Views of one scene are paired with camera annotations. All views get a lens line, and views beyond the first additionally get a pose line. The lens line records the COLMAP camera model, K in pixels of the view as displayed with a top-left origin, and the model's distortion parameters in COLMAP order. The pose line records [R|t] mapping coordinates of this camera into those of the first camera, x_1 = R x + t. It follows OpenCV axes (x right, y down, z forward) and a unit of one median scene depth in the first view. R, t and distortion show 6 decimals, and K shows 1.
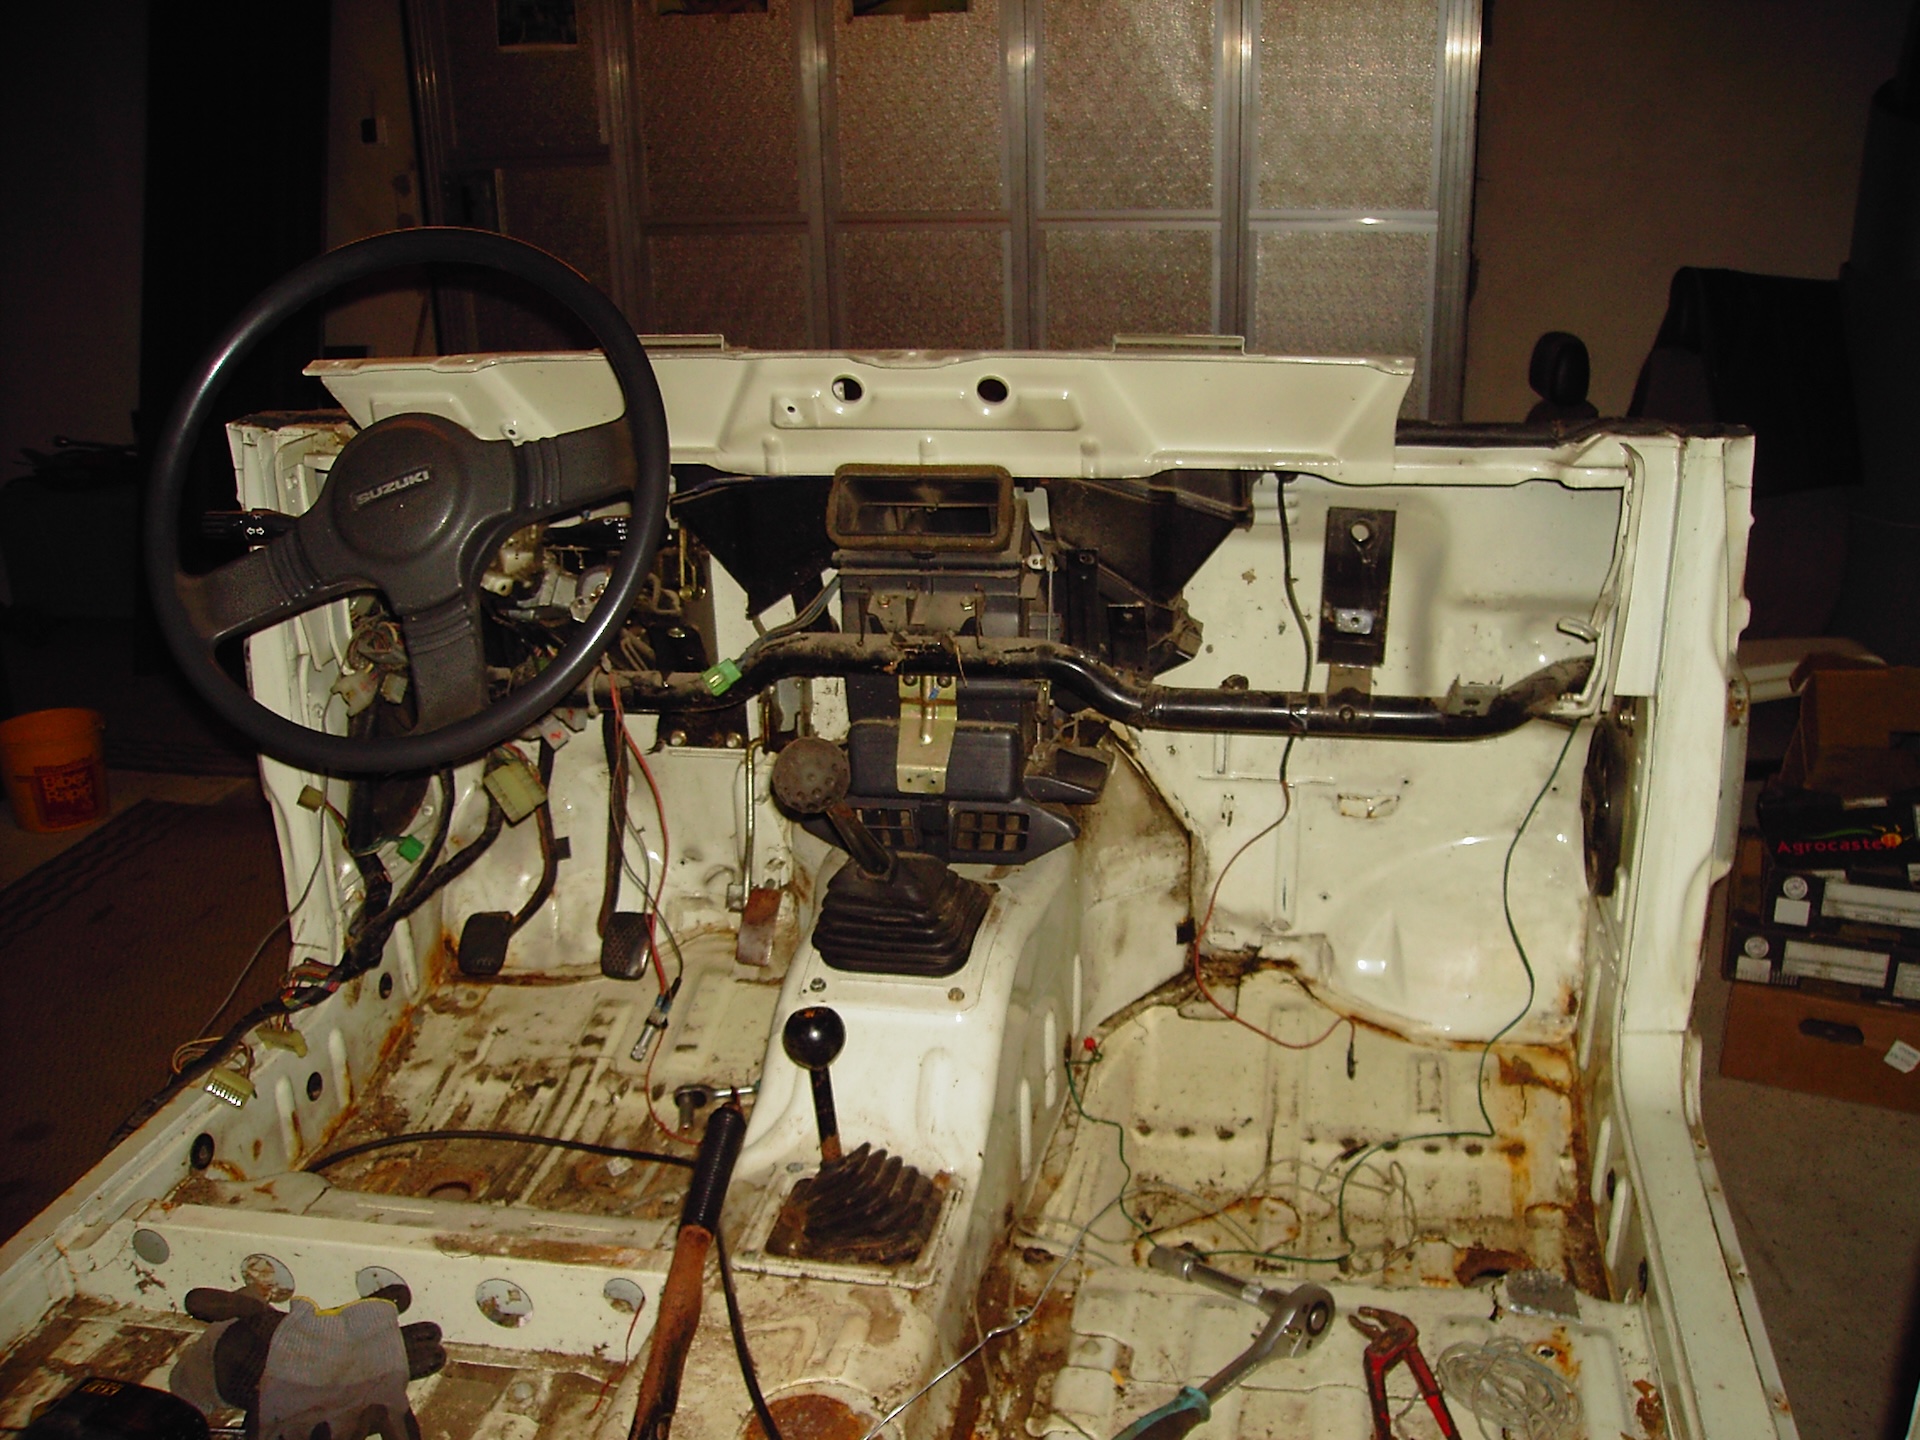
lens RADIAL K [[1954.8, 0, 959.4], [0, 1954.8, 856.8], [0, 0, 1]] dist [-0.165695, 0.139938]
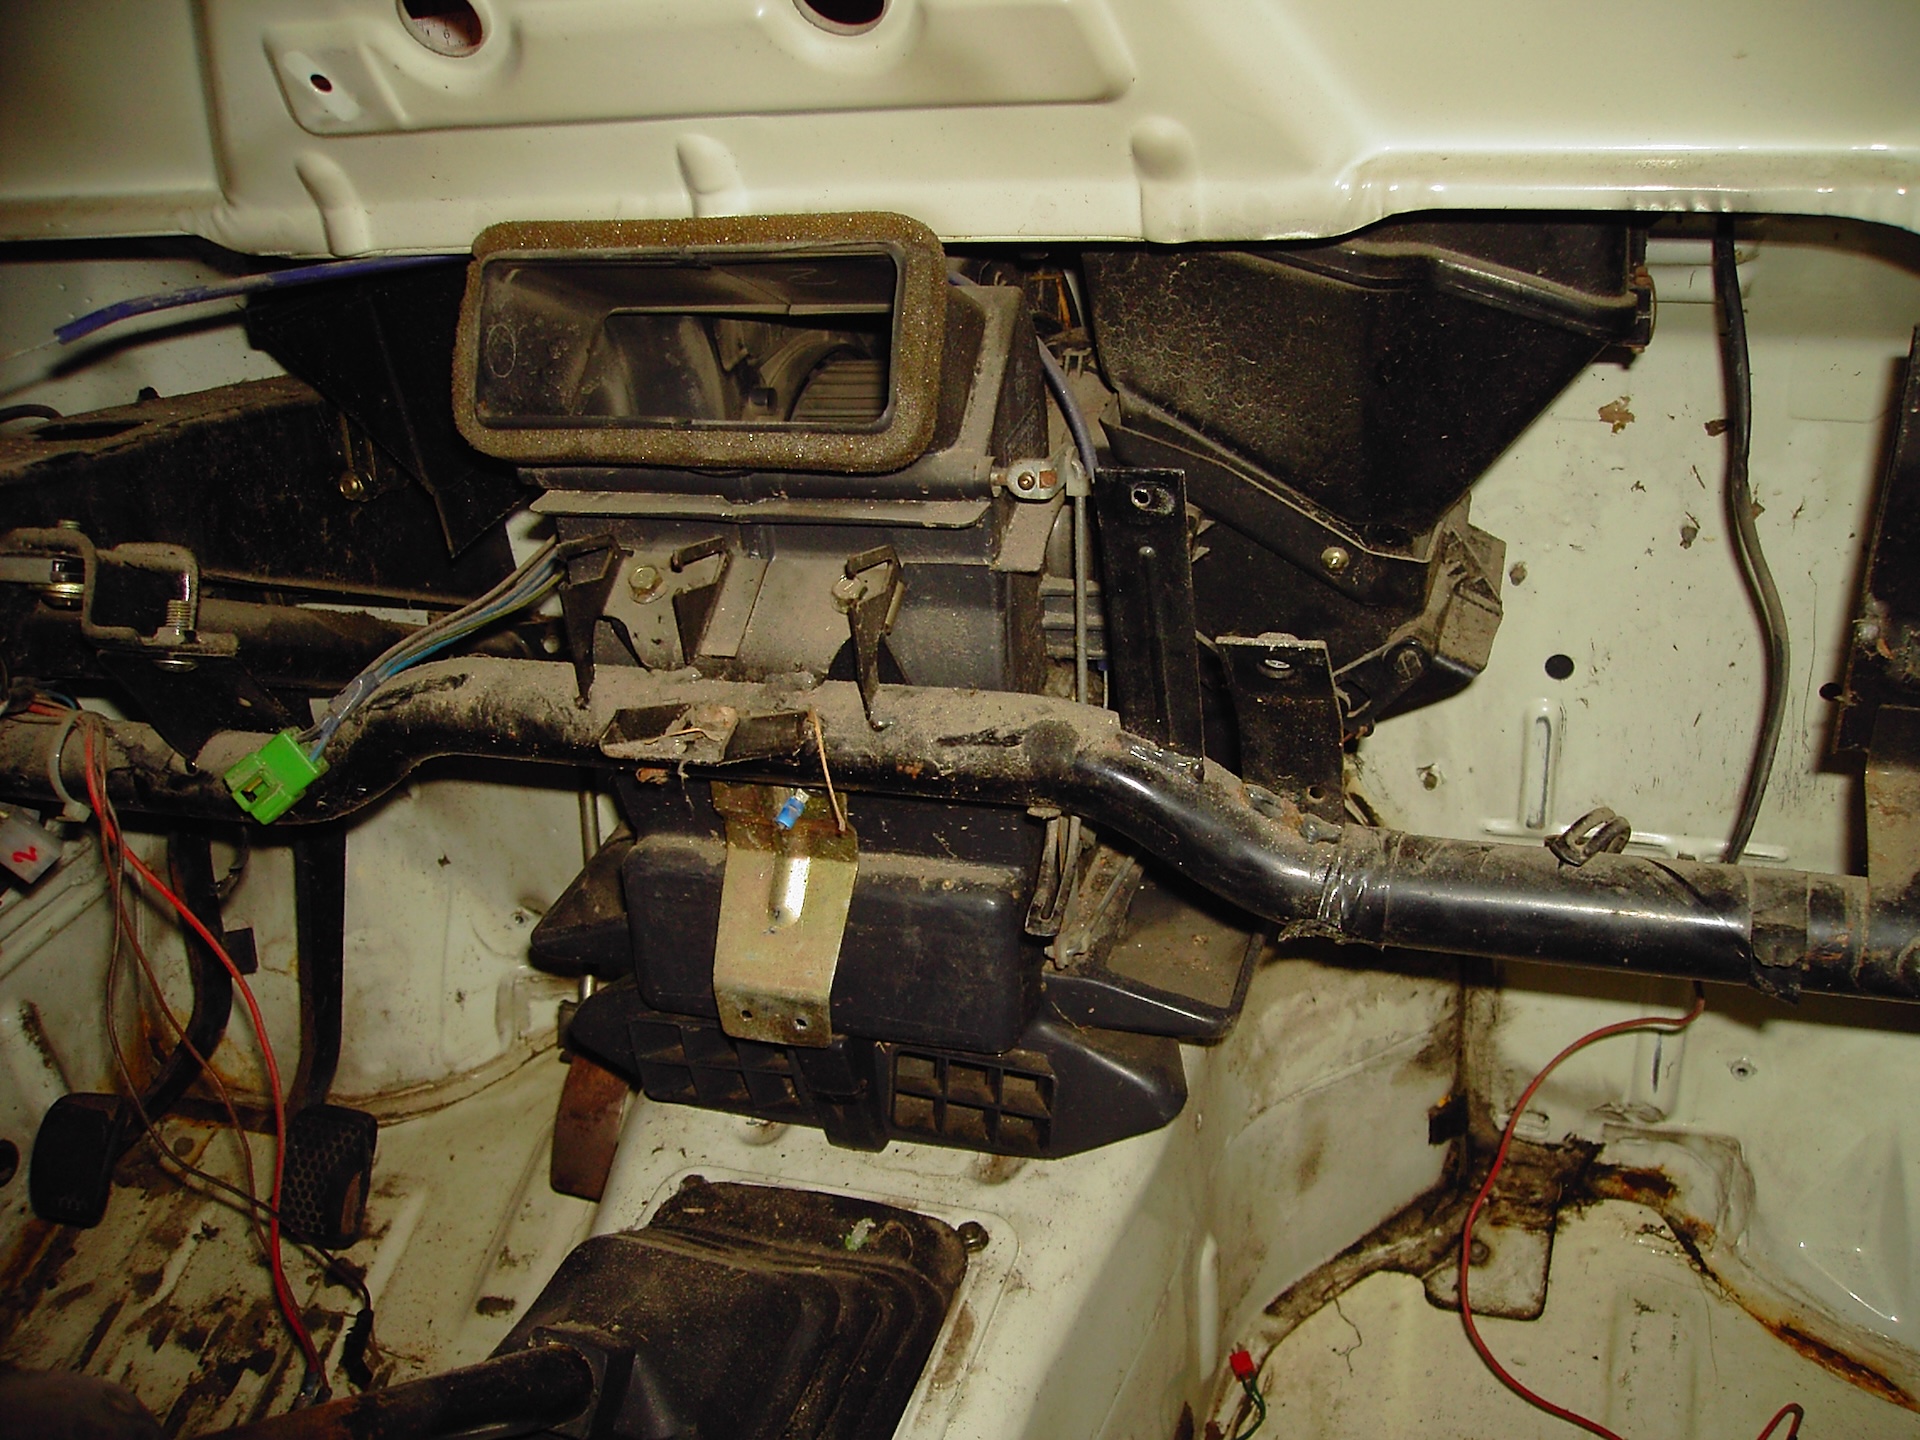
lens RADIAL K [[1954.8, 0, 959.4], [0, 1954.8, 856.8], [0, 0, 1]] dist [-0.165695, 0.139938]
pose [[0.989203, 0.008197, -0.146325, 0.066432], [0.019990, 0.981557, 0.190123, -0.127114], [0.145185, -0.190995, 0.970795, 0.536139]]
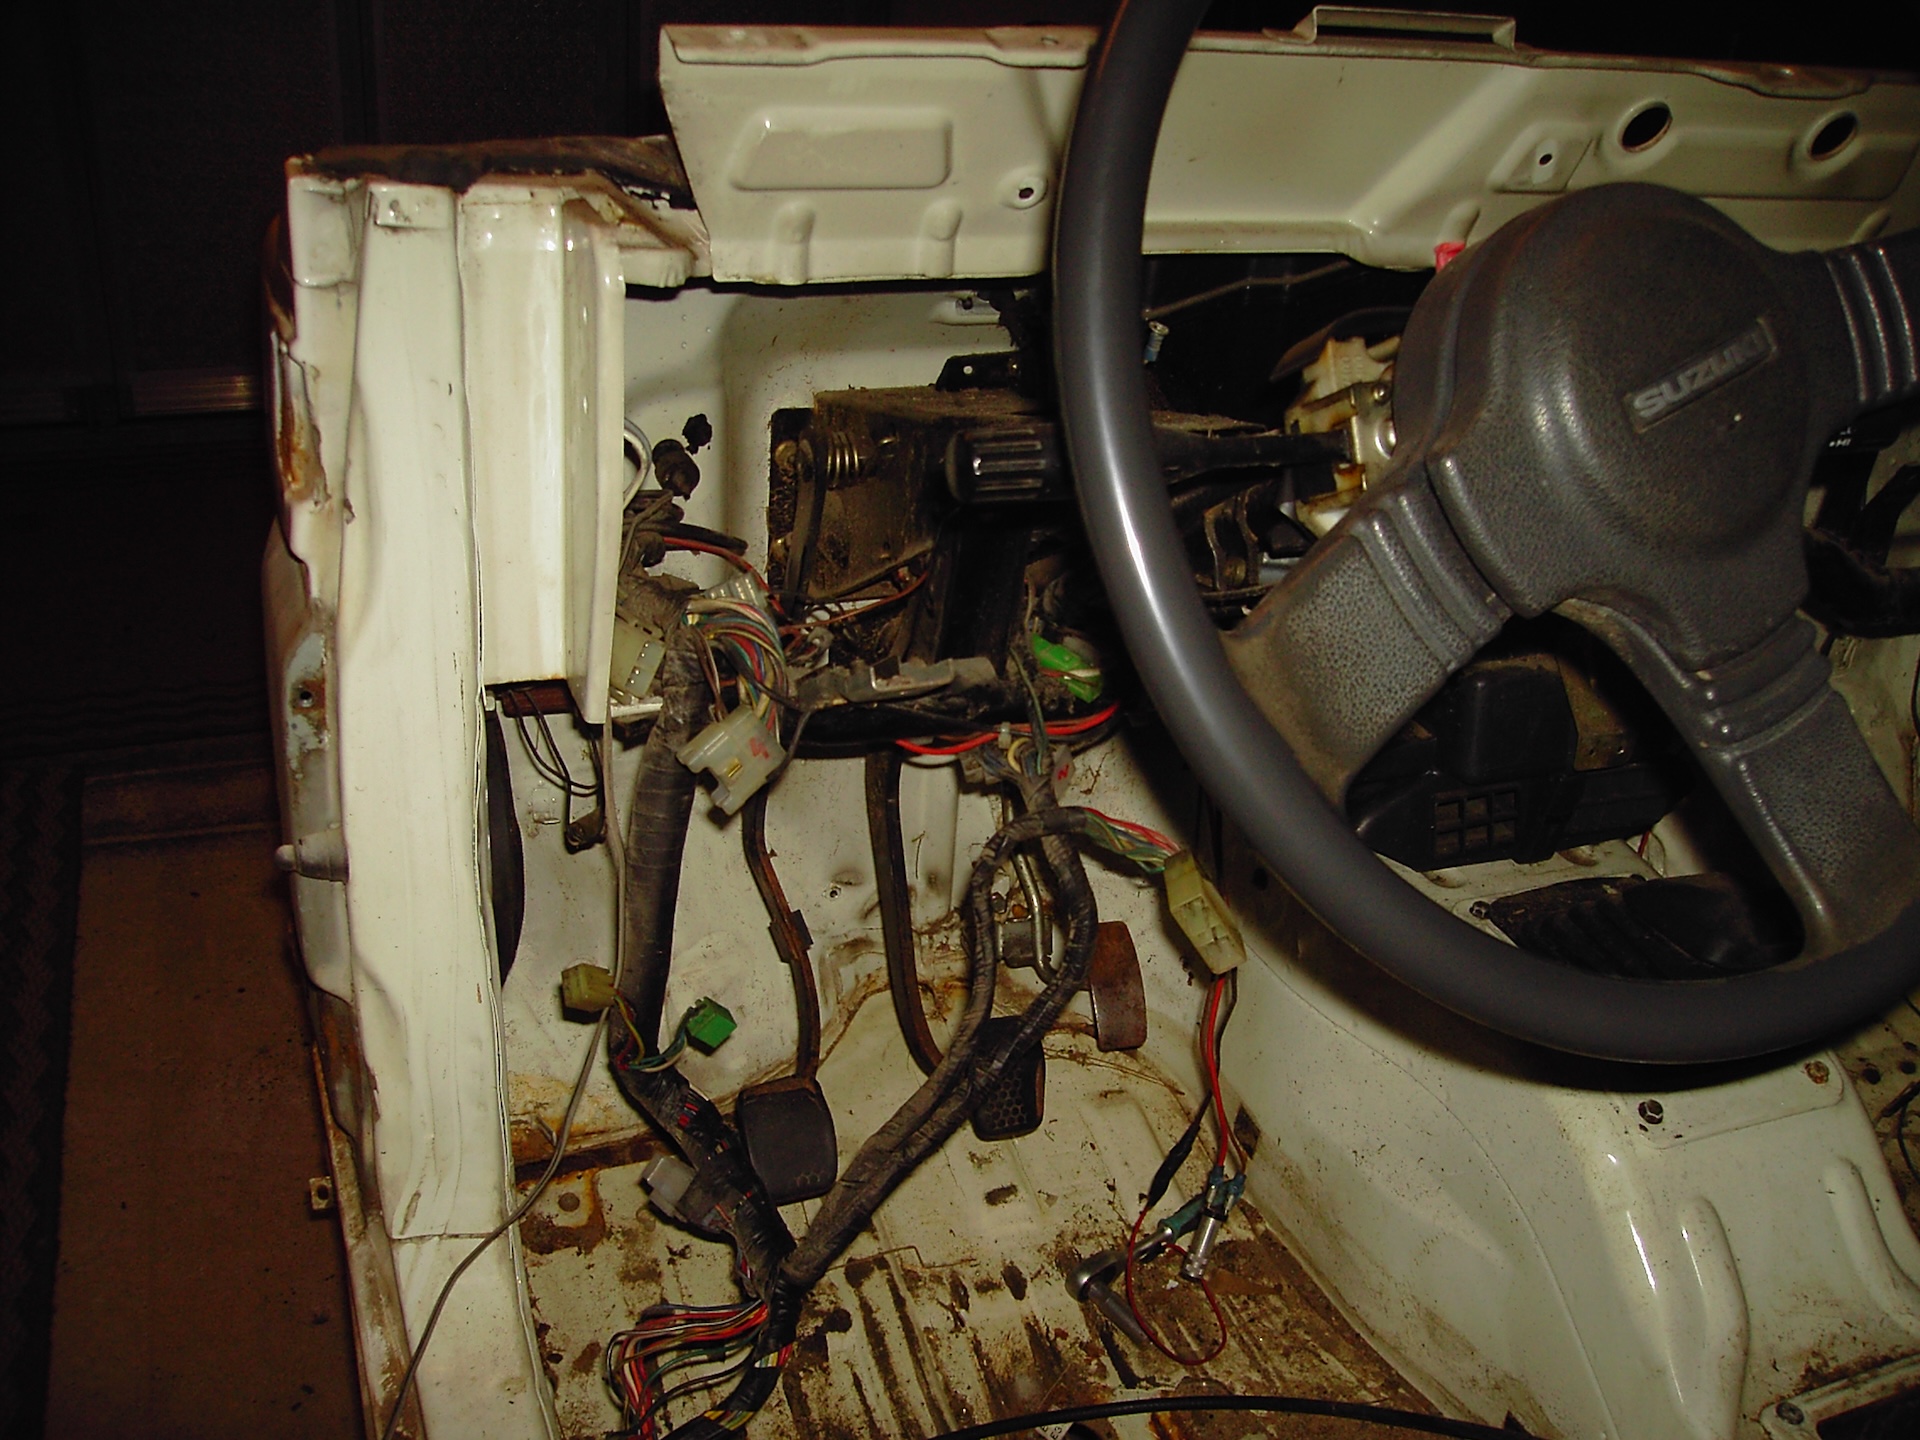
lens RADIAL K [[1954.8, 0, 959.4], [0, 1954.8, 856.8], [0, 0, 1]] dist [-0.165695, 0.139938]
pose [[0.825970, -0.201340, 0.526531, -0.471958], [0.116846, 0.974904, 0.189497, -0.131617], [-0.551471, -0.094996, 0.828768, 0.512304]]
